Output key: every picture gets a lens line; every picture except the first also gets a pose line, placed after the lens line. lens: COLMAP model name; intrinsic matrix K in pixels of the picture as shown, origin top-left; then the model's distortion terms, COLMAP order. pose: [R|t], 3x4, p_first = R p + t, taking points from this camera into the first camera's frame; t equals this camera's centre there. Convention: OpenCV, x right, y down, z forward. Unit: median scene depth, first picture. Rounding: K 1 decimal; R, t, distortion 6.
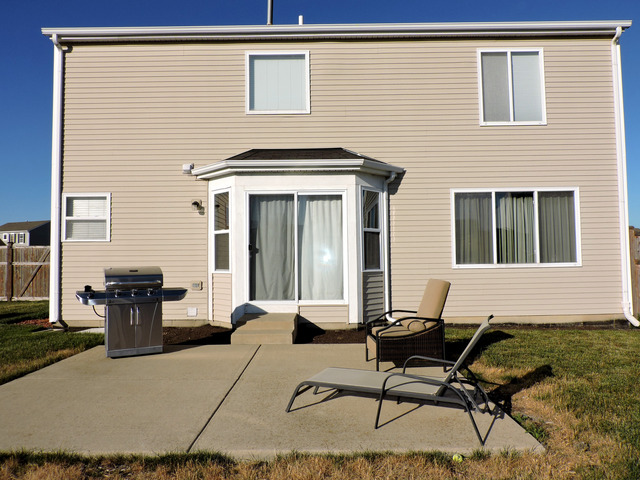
lens RADIAL K [[442.6, 0, 320.0], [0, 442.6, 240.0], [0, 0, 1]] dist [-0.000968, -0.001161]
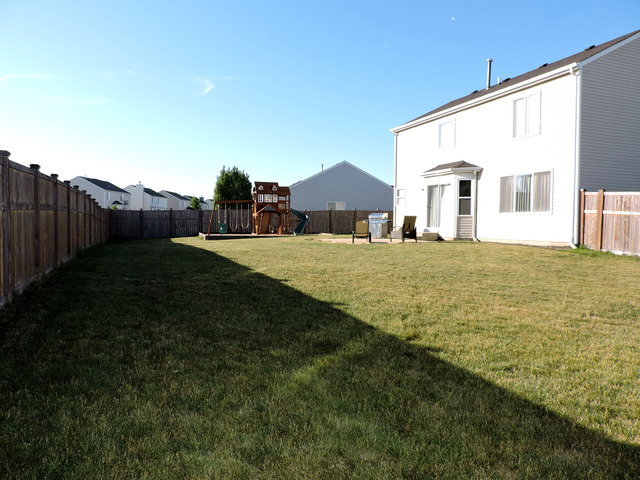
lens RADIAL K [[442.6, 0, 320.0], [0, 442.6, 240.0], [0, 0, 1]] dist [-0.000968, -0.001161]
pose [[0.360482, 0.059923, -0.930839, 1.909762], [0.049154, 0.995327, 0.083110, -0.030914], [0.931470, -0.075714, 0.355852, -0.495200]]
